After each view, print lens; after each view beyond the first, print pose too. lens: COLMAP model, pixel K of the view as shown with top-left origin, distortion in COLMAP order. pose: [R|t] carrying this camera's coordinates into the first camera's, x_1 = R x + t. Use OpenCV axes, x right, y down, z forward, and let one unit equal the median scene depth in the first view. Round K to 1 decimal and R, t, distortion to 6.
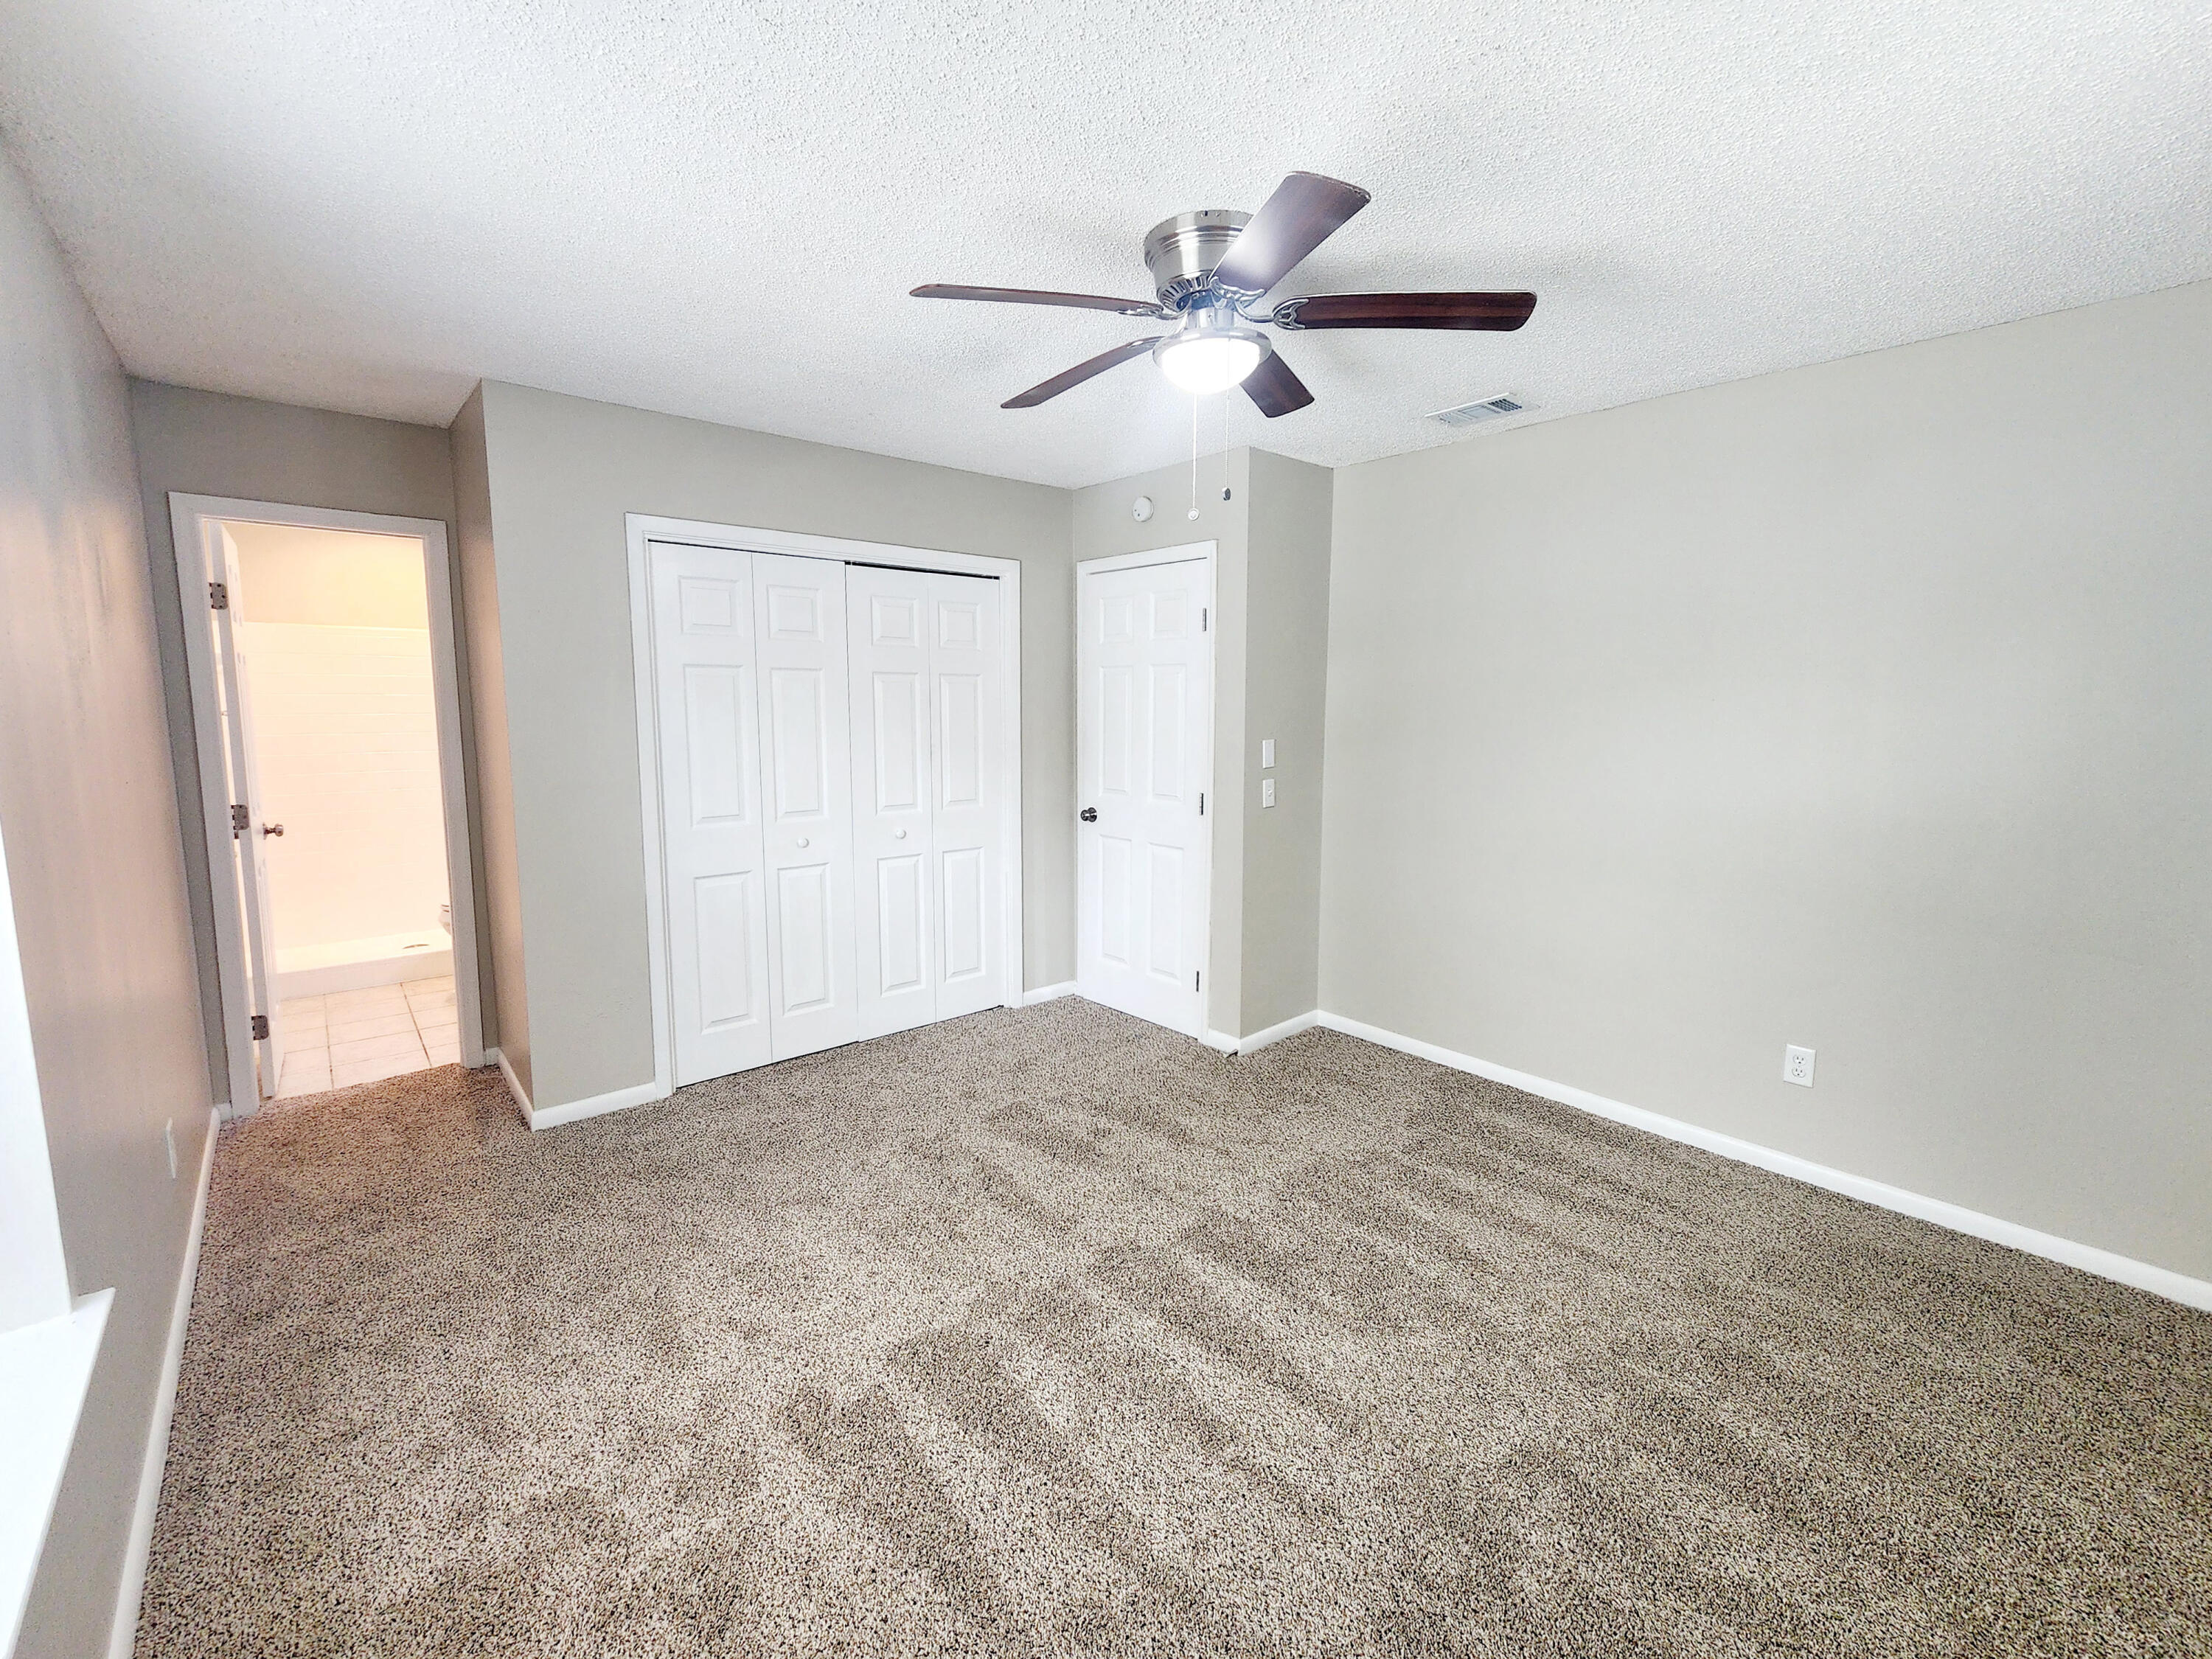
lens RADIAL K [[912.2, 0, 1120.1], [0, 912.2, 817.9], [0, 0, 1]] dist [0.004014, -0.000286]
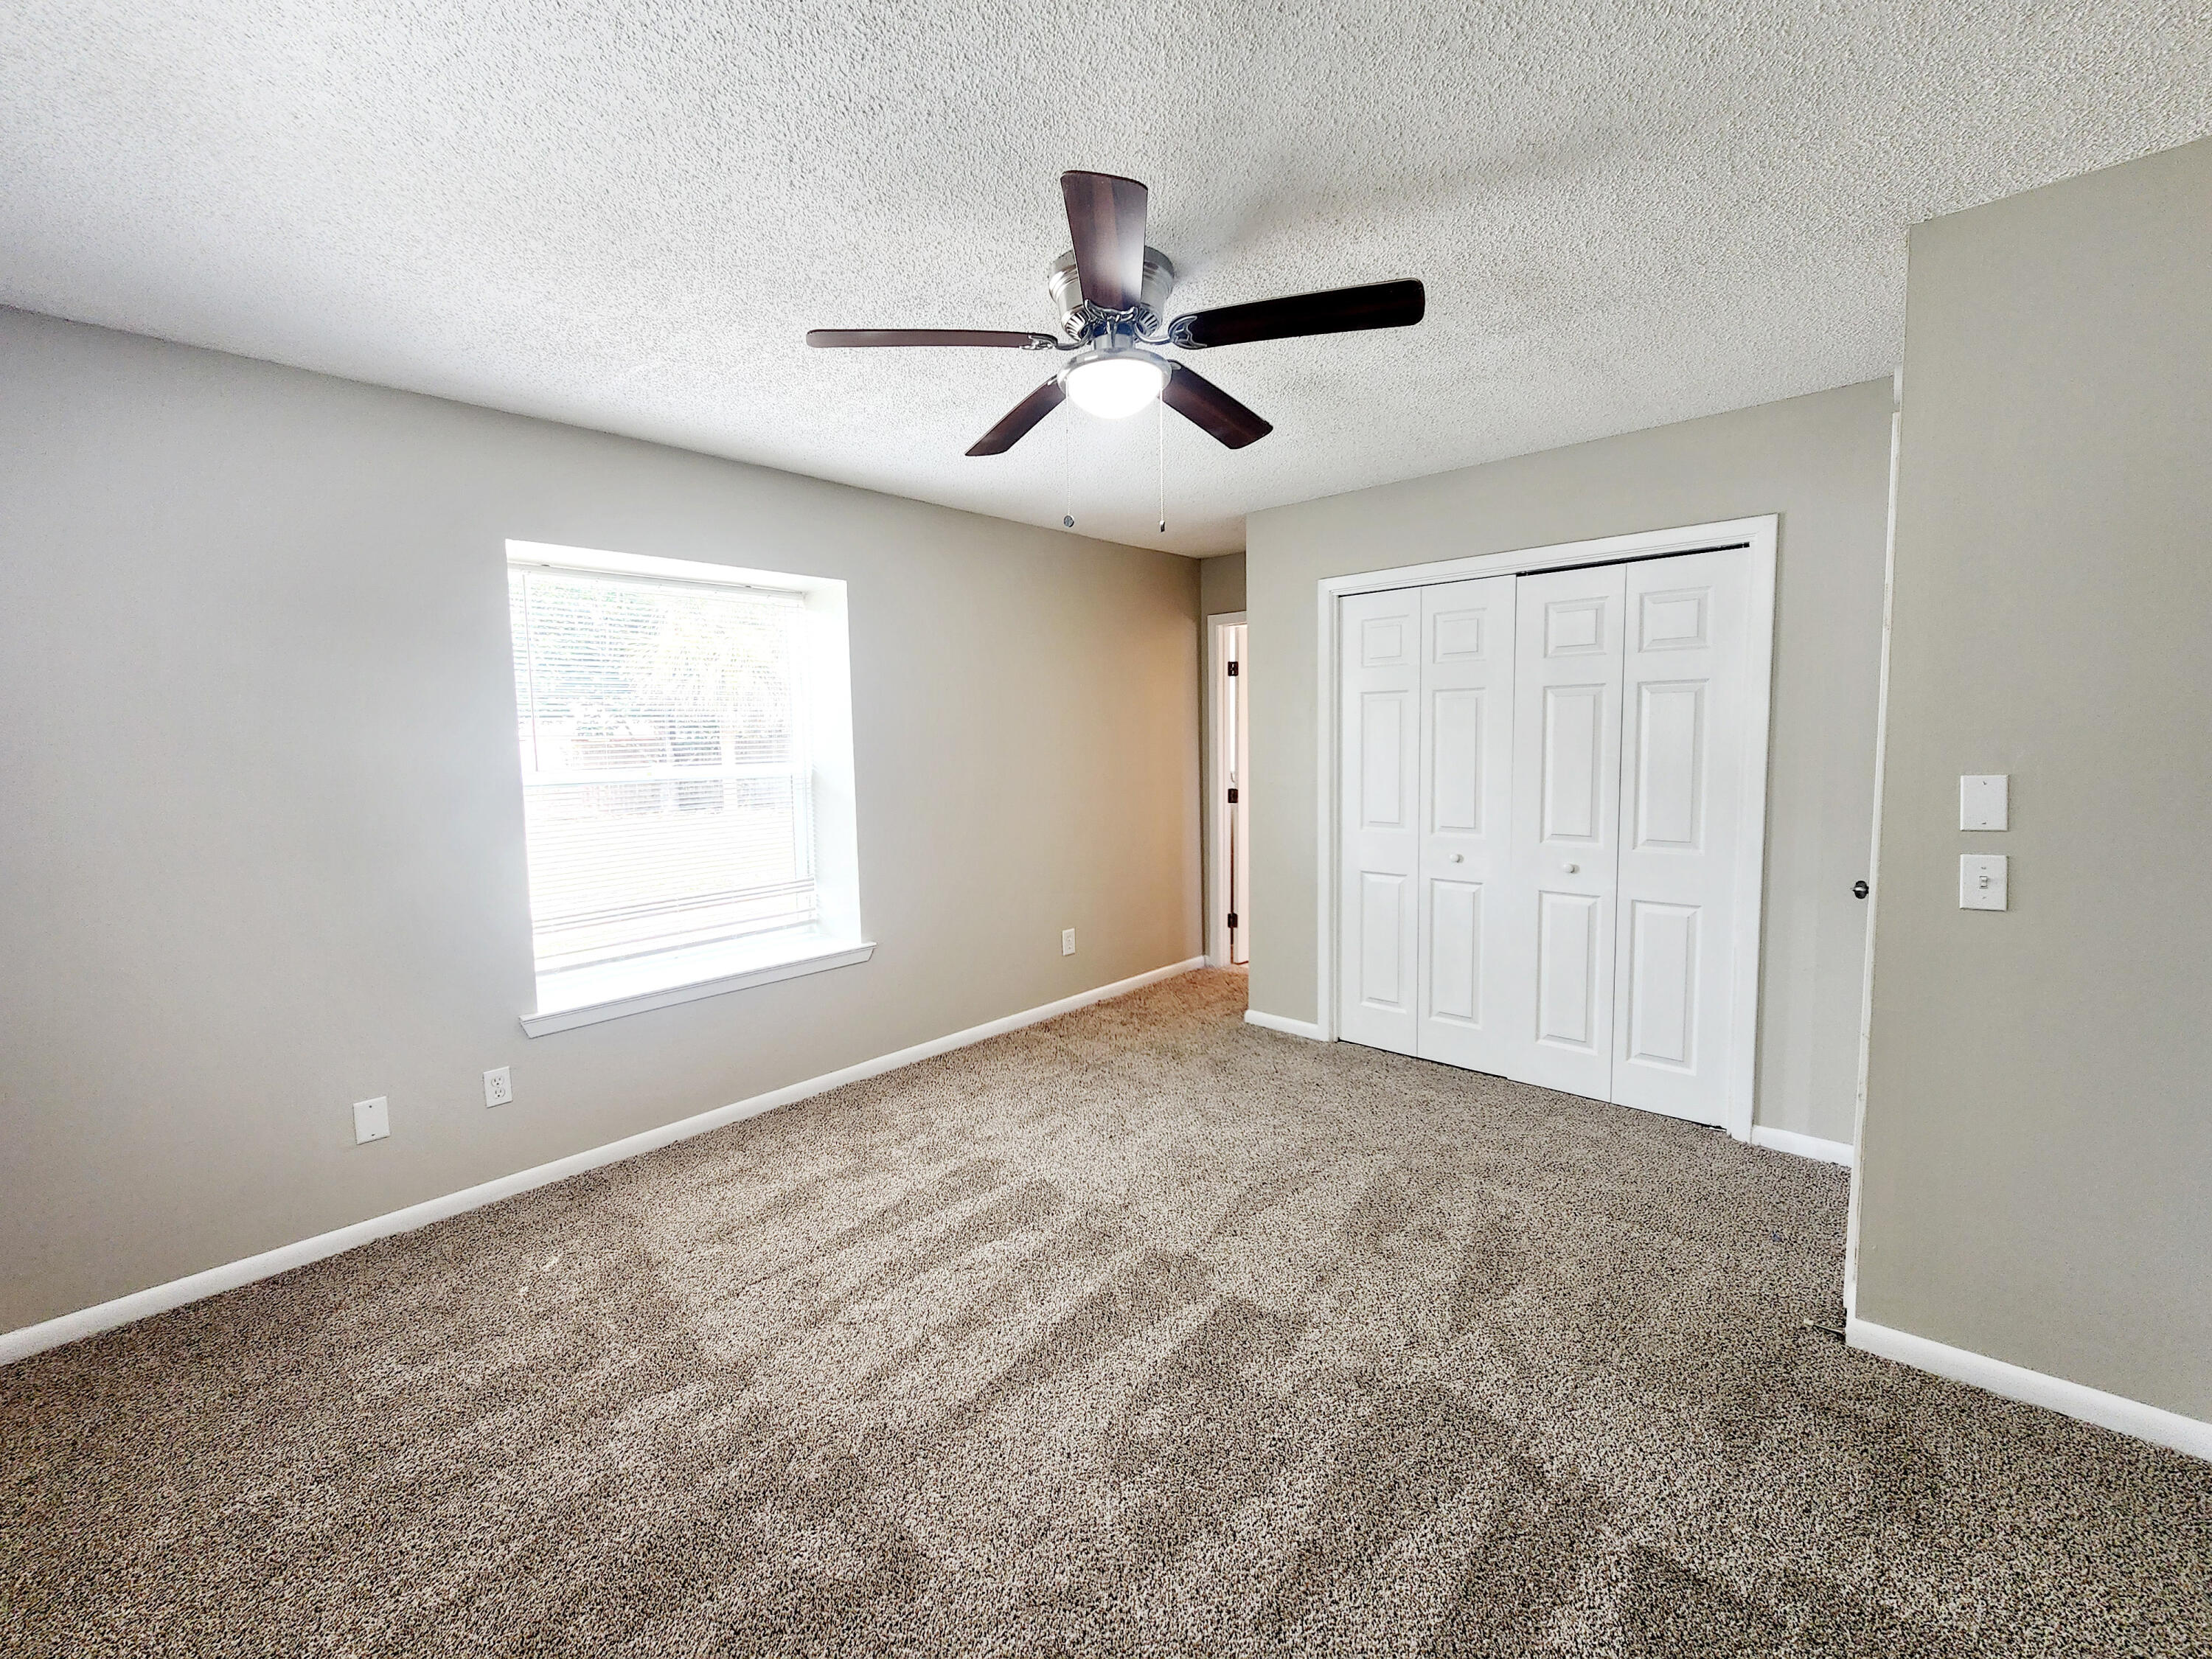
lens RADIAL K [[912.2, 0, 1121.1], [0, 912.2, 820.3], [0, 0, 1]] dist [0.004014, -0.000286]
pose [[0.134382, 0.084627, -0.987309, 0.718087], [-0.109823, 0.991481, 0.070037, -0.053035], [0.984825, 0.099018, 0.142531, 0.559185]]
